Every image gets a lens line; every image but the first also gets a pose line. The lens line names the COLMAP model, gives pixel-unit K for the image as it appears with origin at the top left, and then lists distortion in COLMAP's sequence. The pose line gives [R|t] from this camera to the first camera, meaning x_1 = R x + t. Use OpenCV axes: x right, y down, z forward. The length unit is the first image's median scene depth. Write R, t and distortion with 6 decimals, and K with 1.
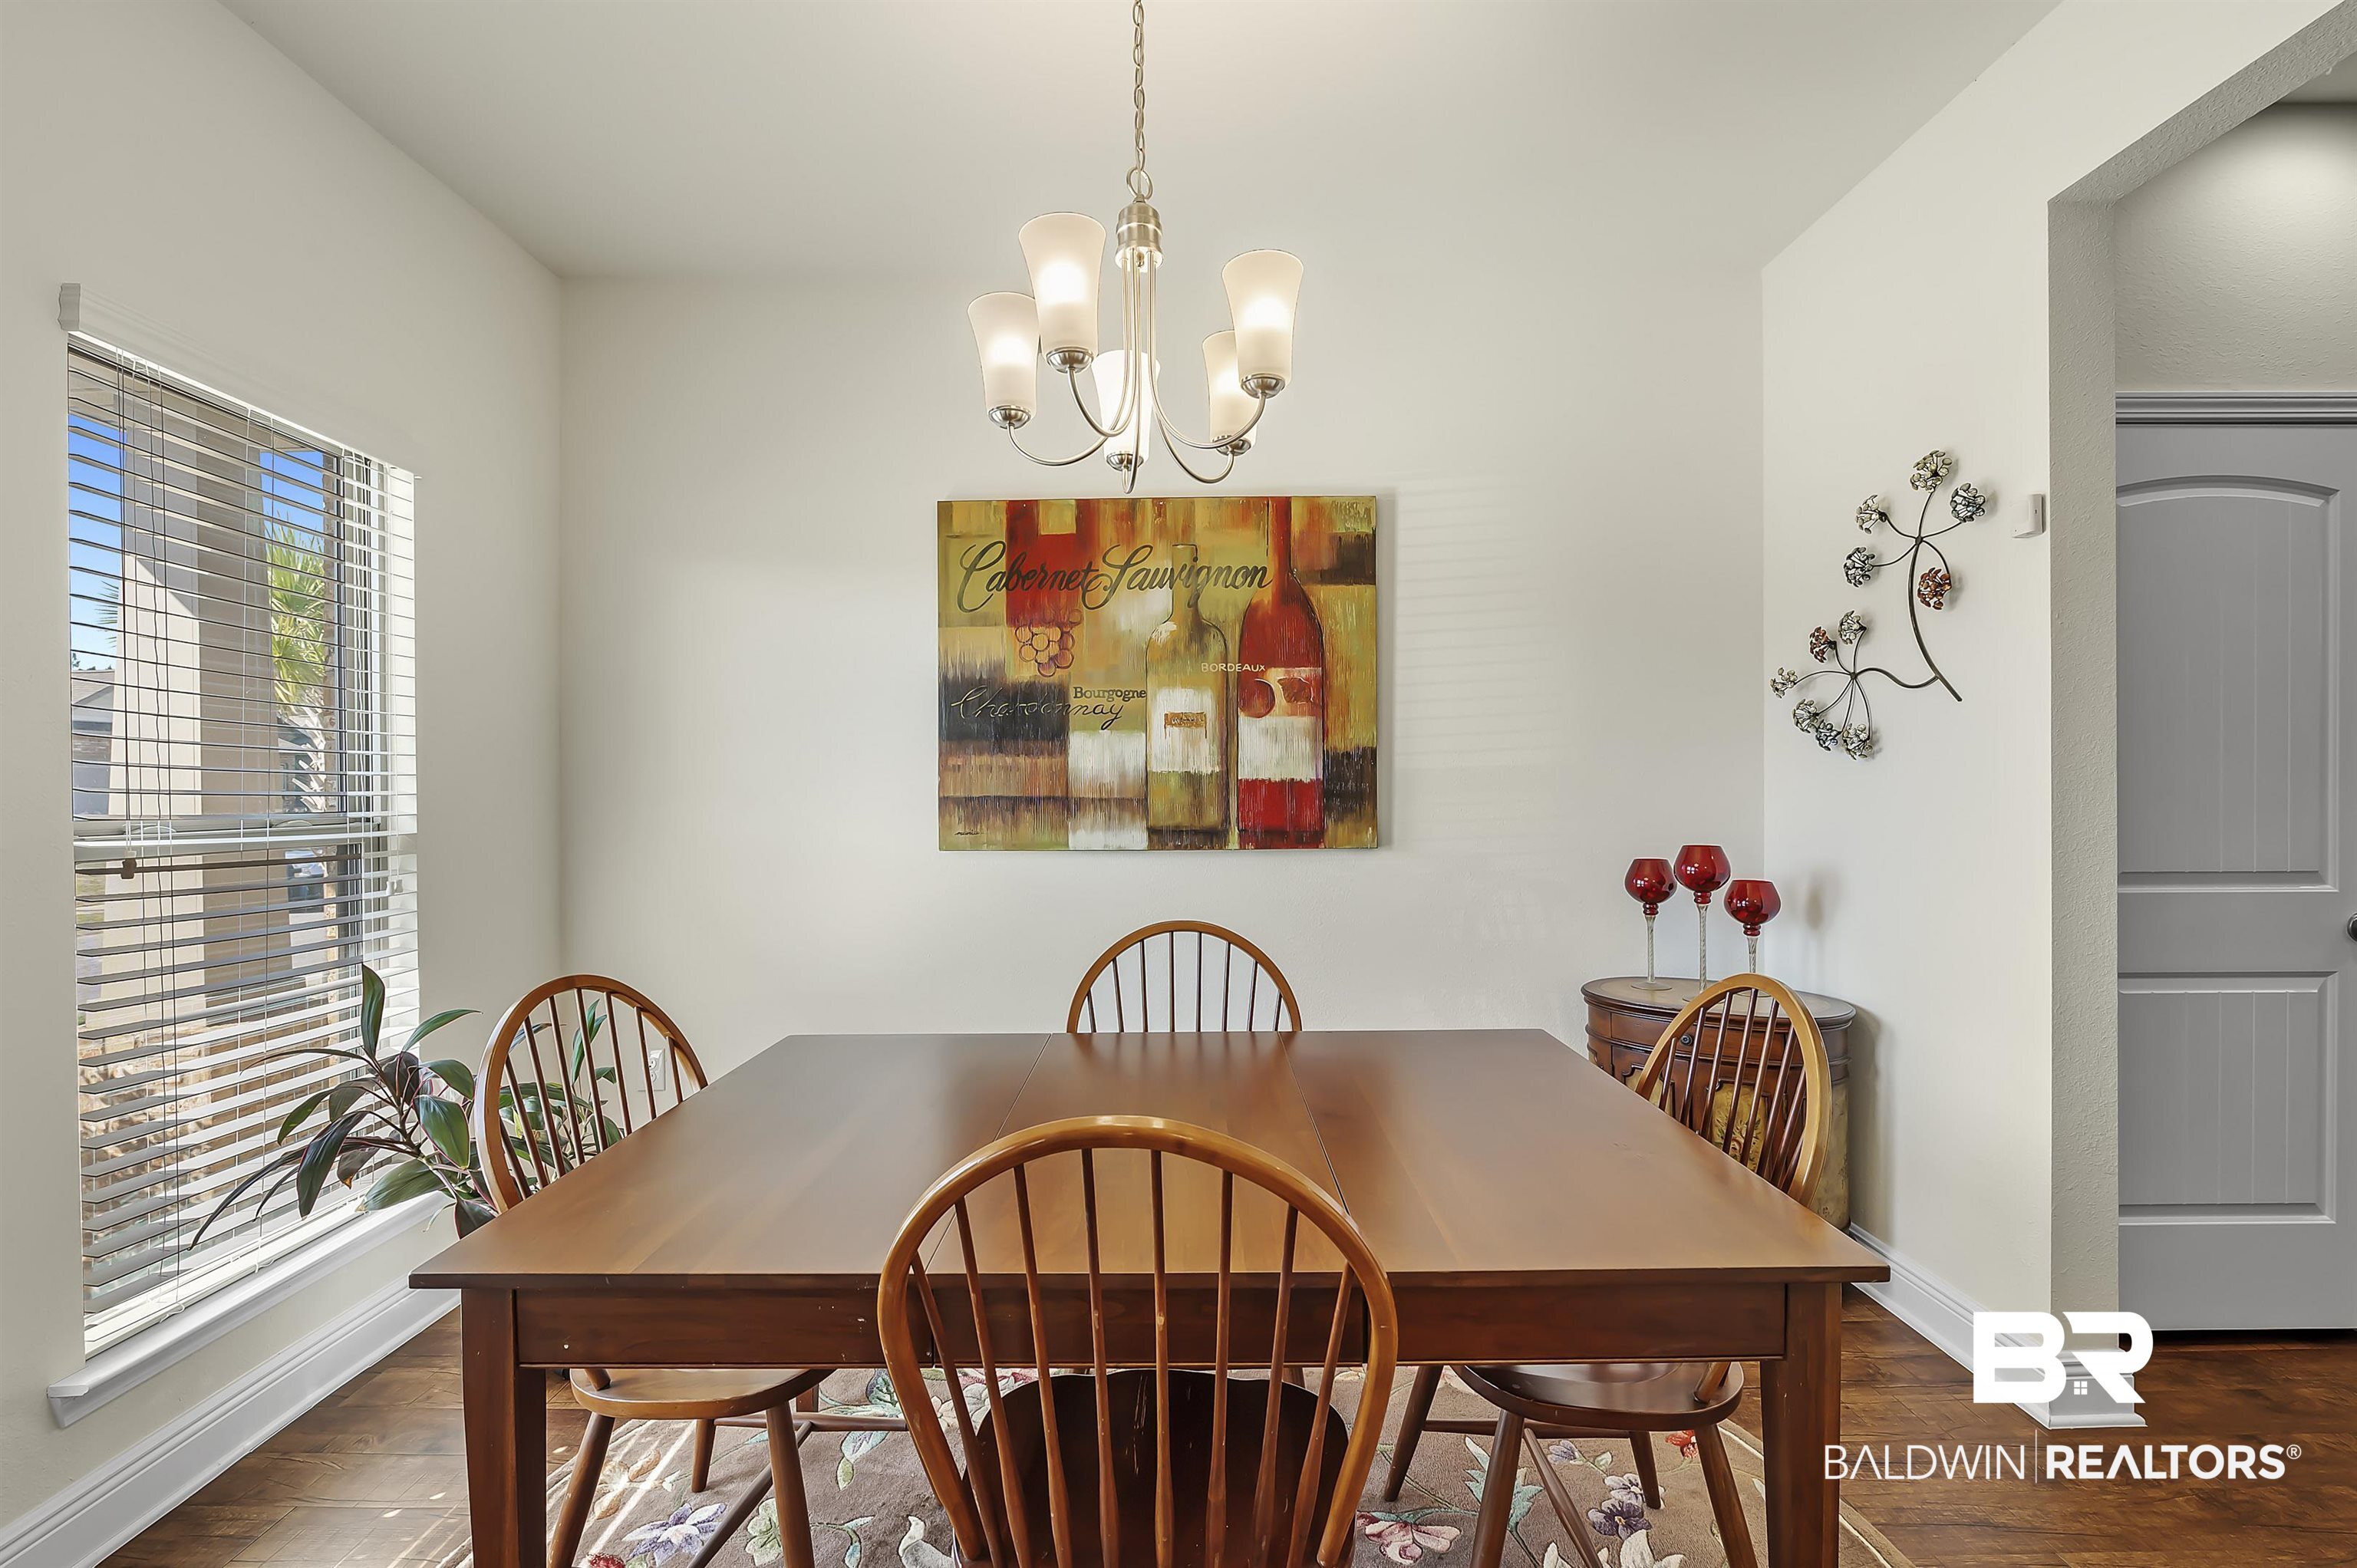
lens RADIAL K [[1043.9, 0, 1183.1], [0, 1043.9, 792.0], [0, 0, 1]] dist [-0.005222, -0.000612]
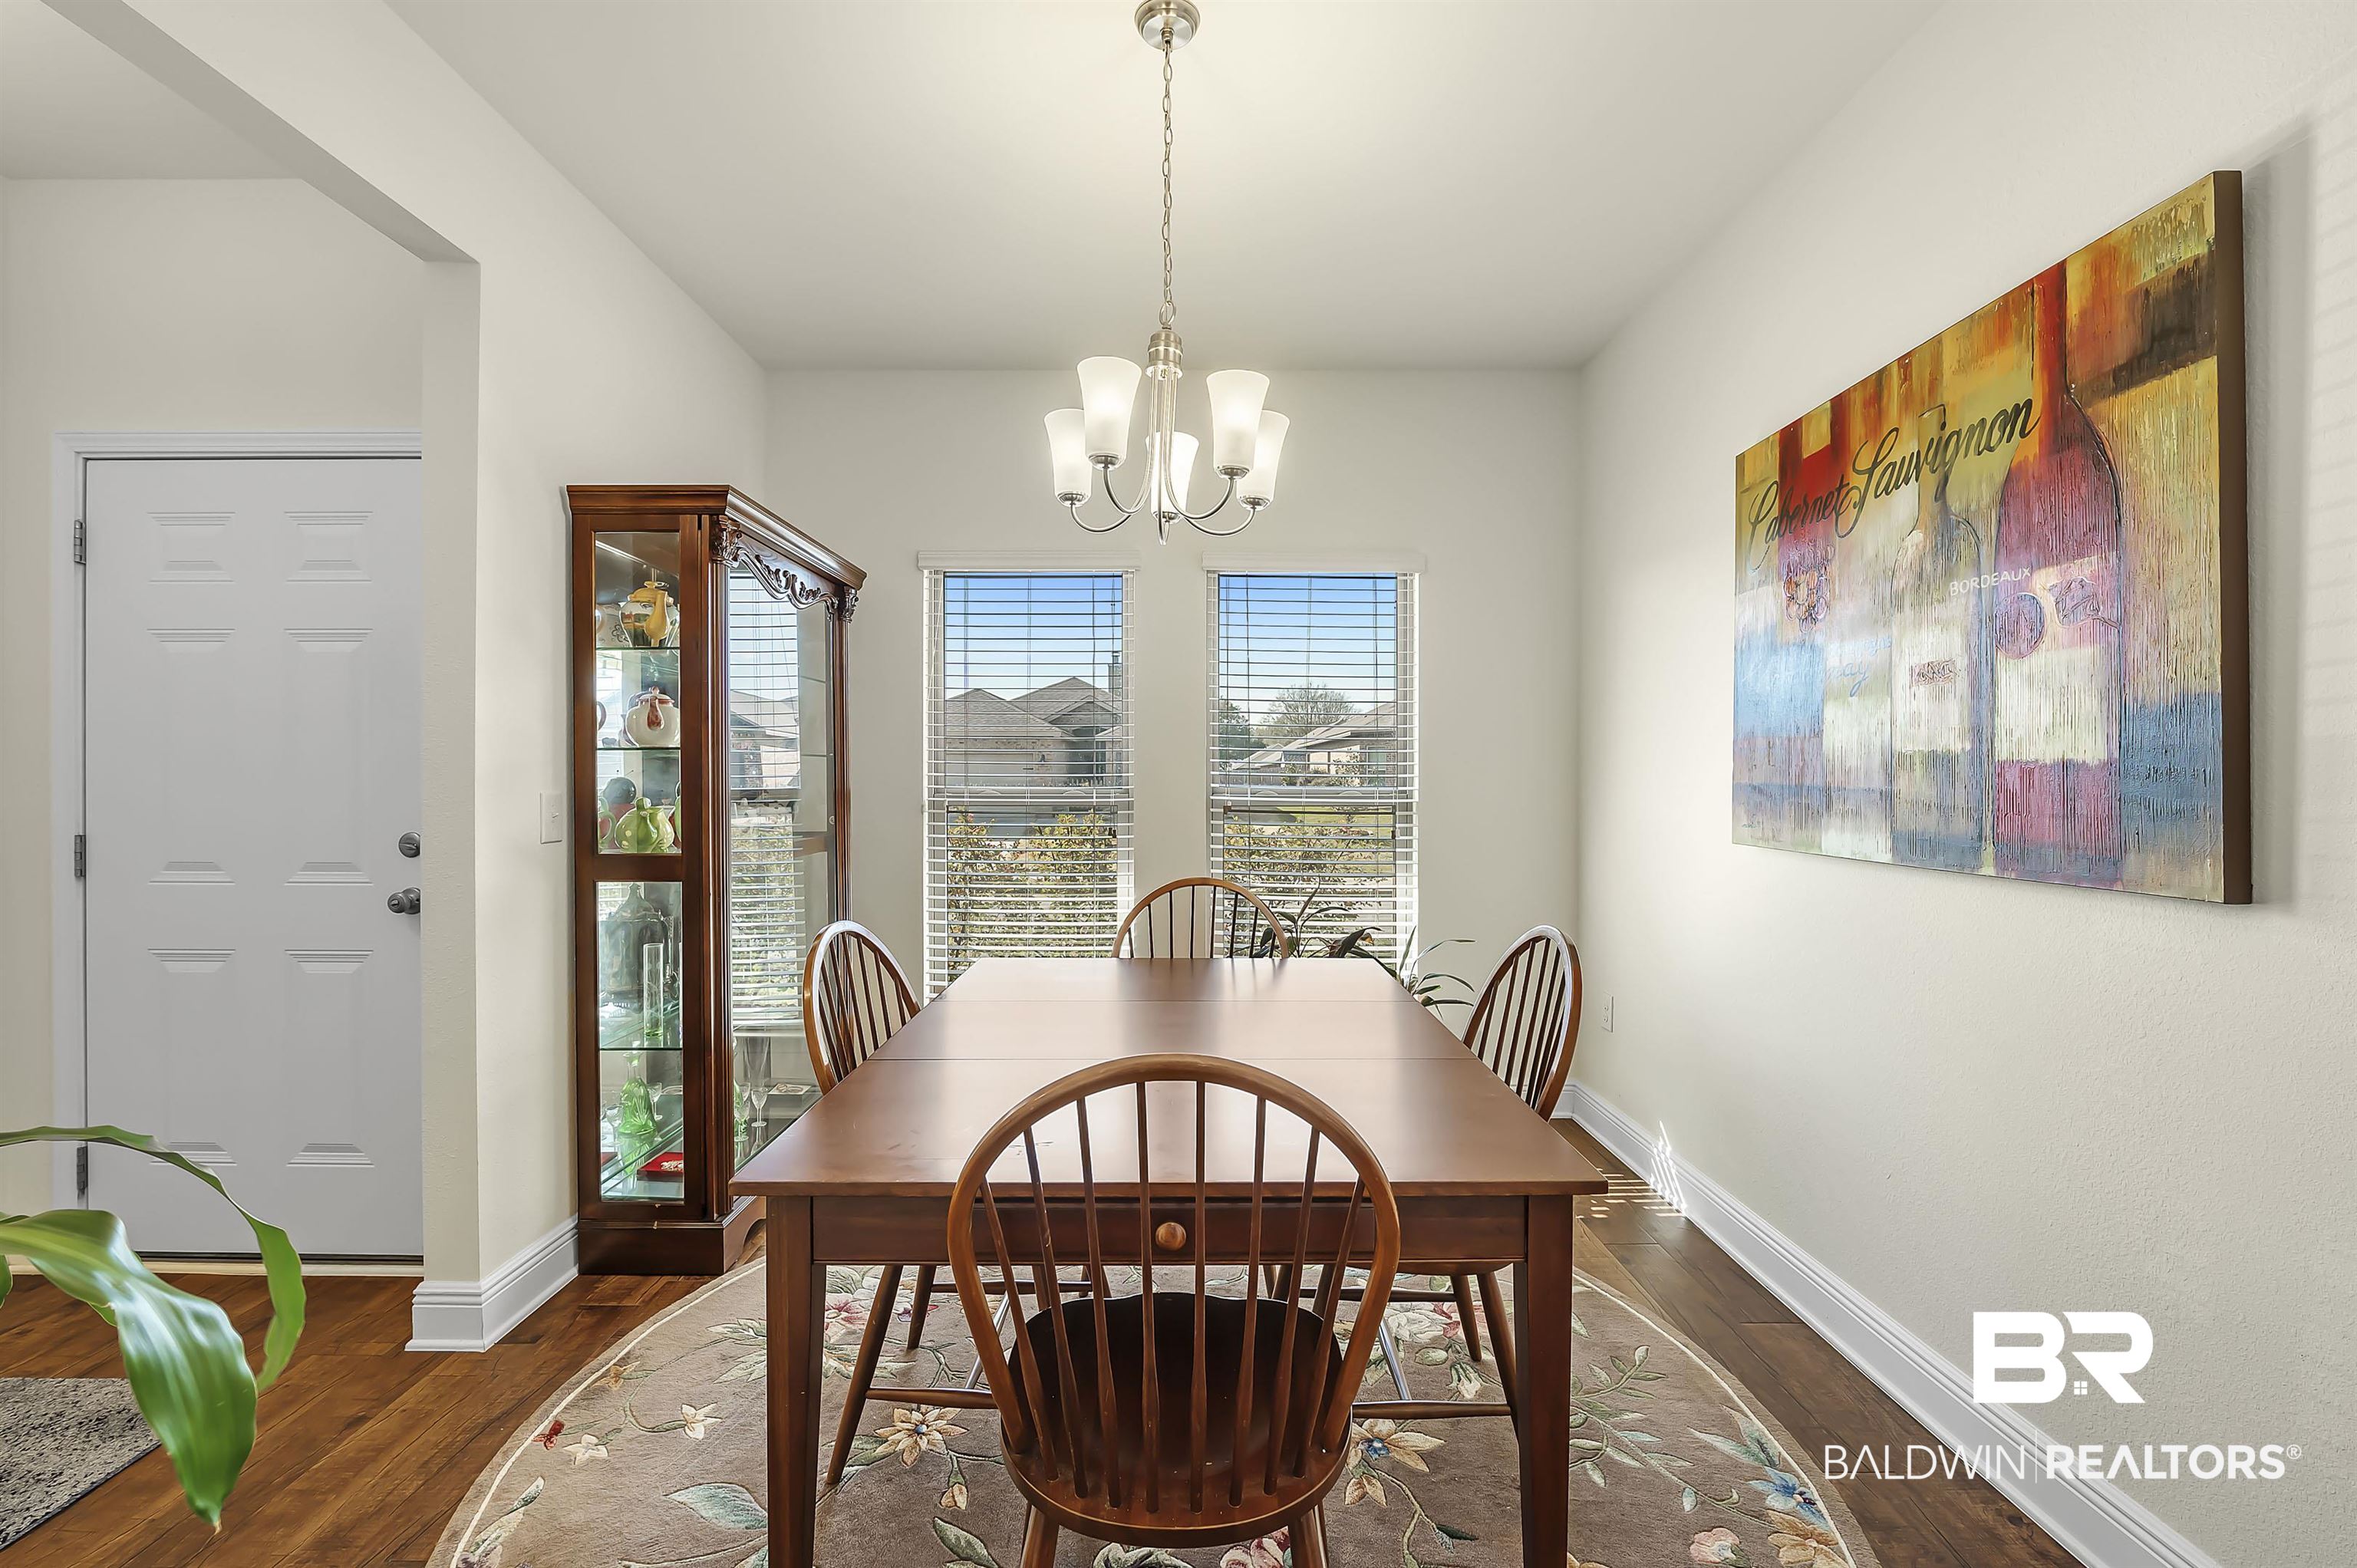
lens RADIAL K [[1043.9, 0, 1182.8], [0, 1043.9, 773.6], [0, 0, 1]] dist [-0.005222, -0.000612]
pose [[-0.020819, 0.005386, -0.999769, 0.673574], [-0.004008, 0.999977, 0.005470, -0.007158], [0.999775, 0.004121, -0.020797, 0.538294]]
